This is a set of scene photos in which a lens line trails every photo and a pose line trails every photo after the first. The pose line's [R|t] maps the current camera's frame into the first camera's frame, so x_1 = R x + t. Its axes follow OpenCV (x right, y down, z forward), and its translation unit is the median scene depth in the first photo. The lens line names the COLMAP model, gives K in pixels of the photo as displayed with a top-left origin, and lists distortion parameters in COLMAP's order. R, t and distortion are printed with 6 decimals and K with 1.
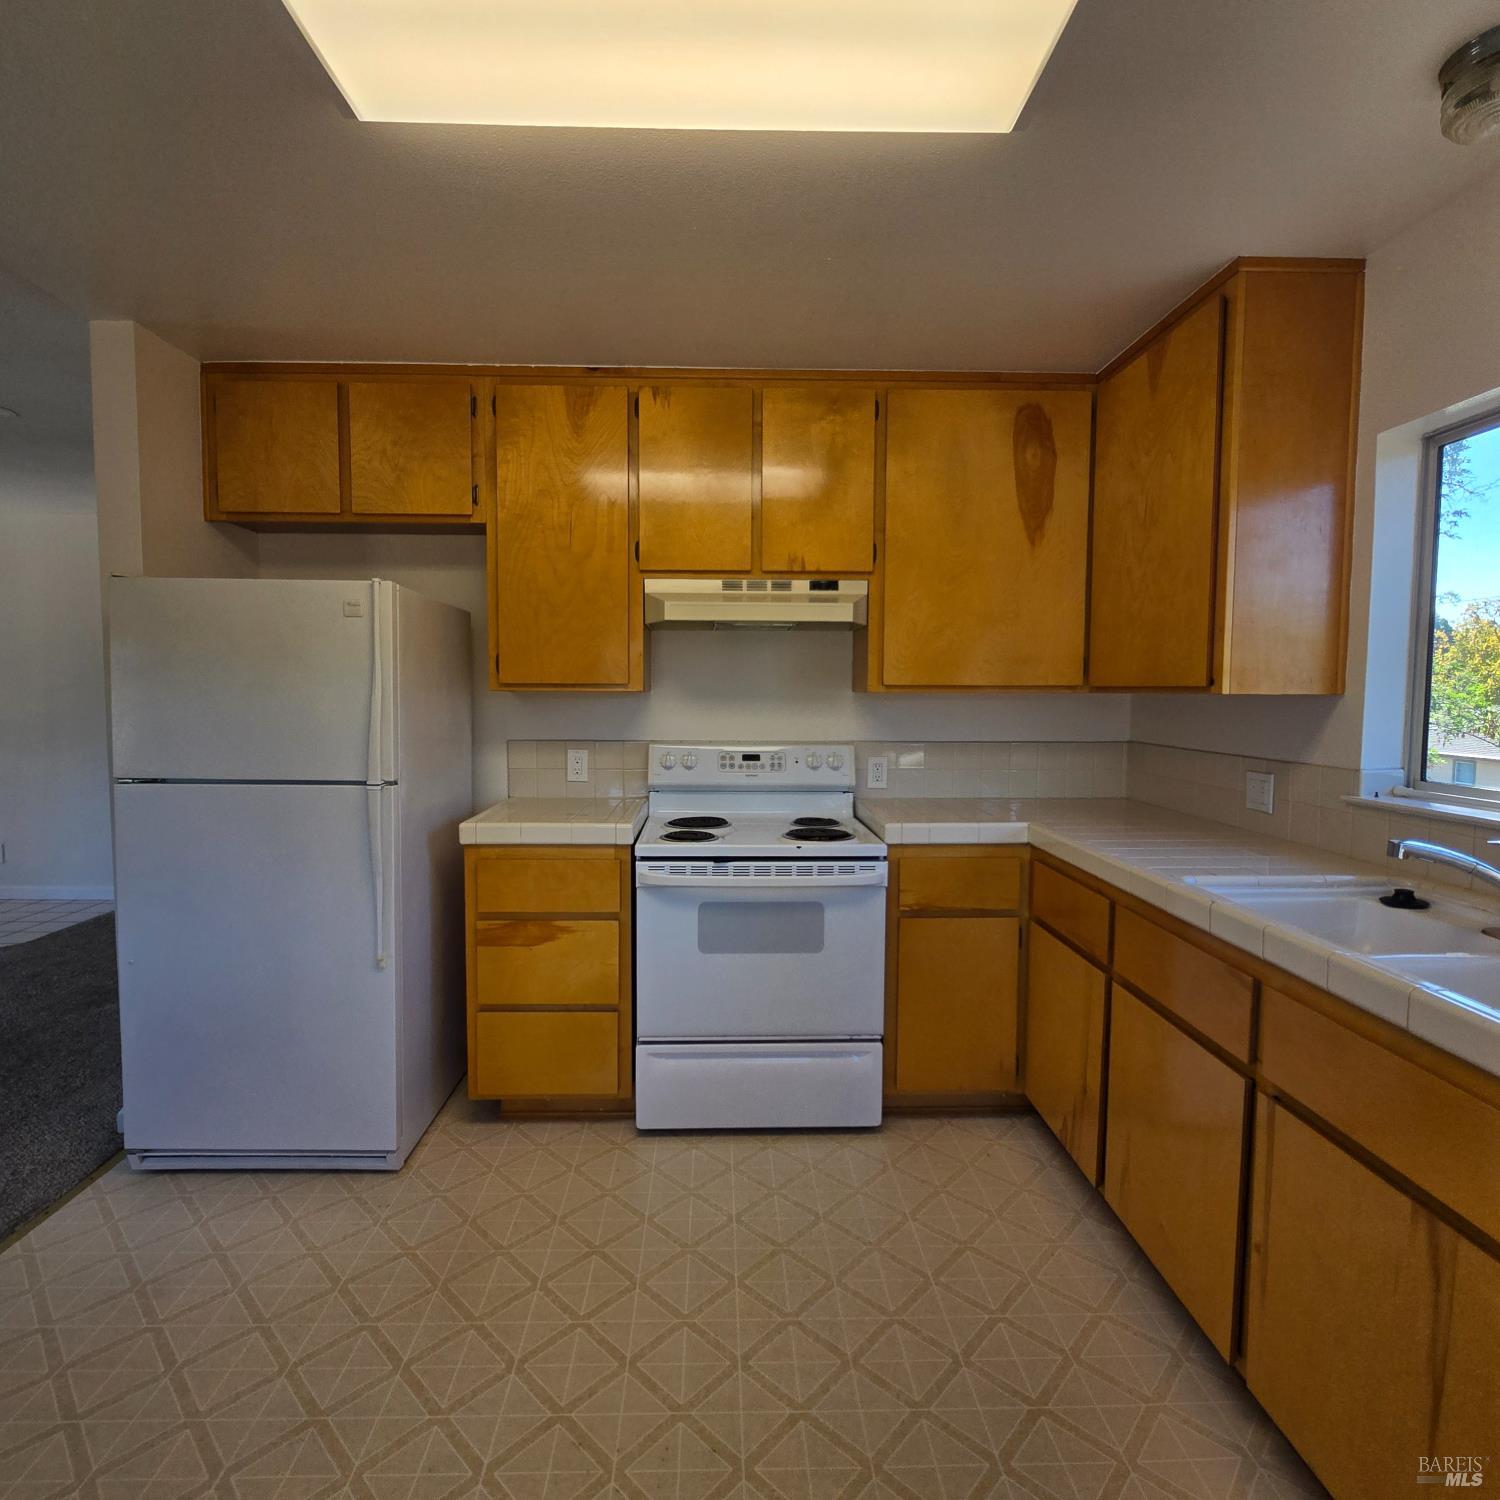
lens RADIAL K [[819.7, 0, 735.9], [0, 819.7, 746.1], [0, 0, 1]] dist [-0.001540, -0.000926]
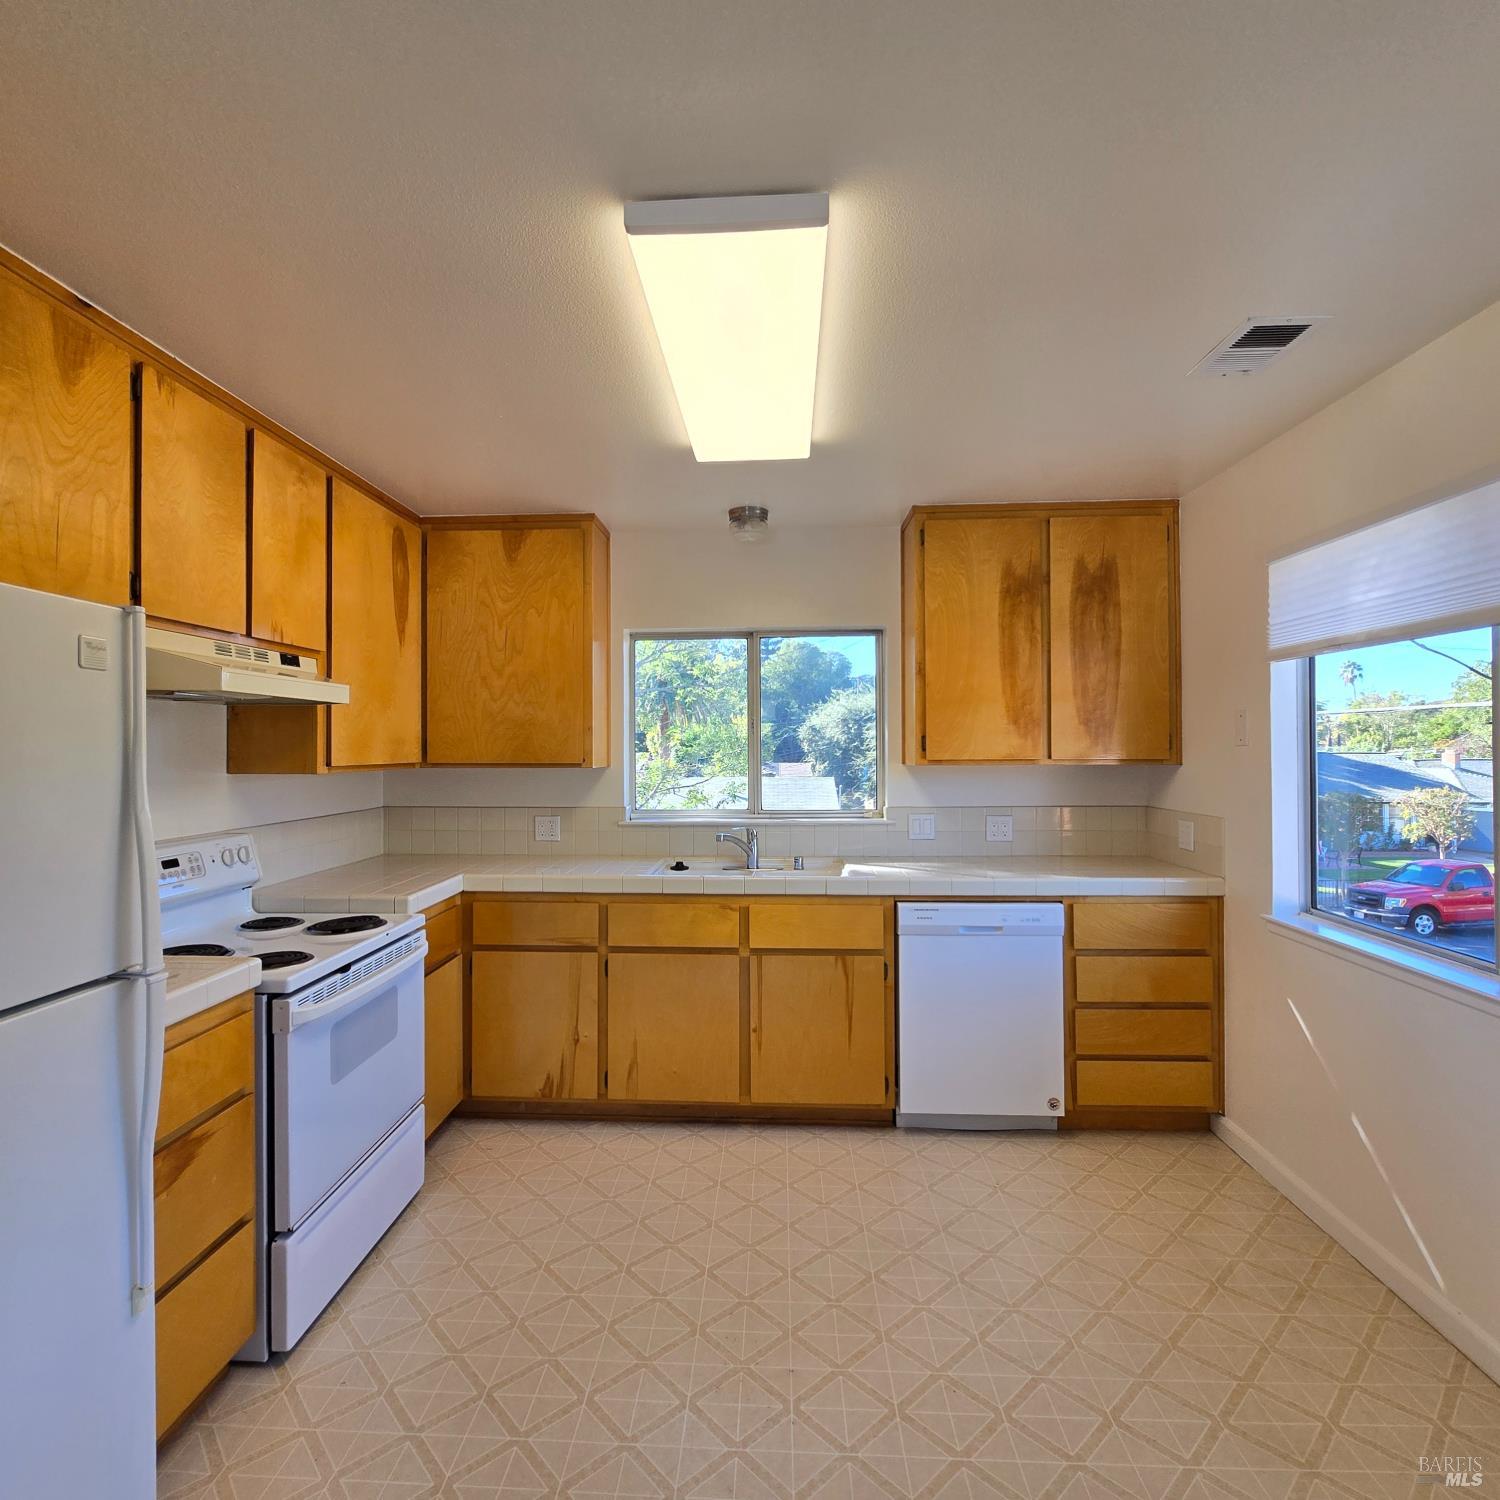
lens RADIAL K [[819.7, 0, 735.9], [0, 819.7, 746.1], [0, 0, 1]] dist [-0.001540, -0.000926]
pose [[0.072893, -0.001714, 0.997338, -0.789957], [0.069973, 0.997543, -0.003400, -0.062885], [-0.994882, 0.070034, 0.072834, 0.449609]]
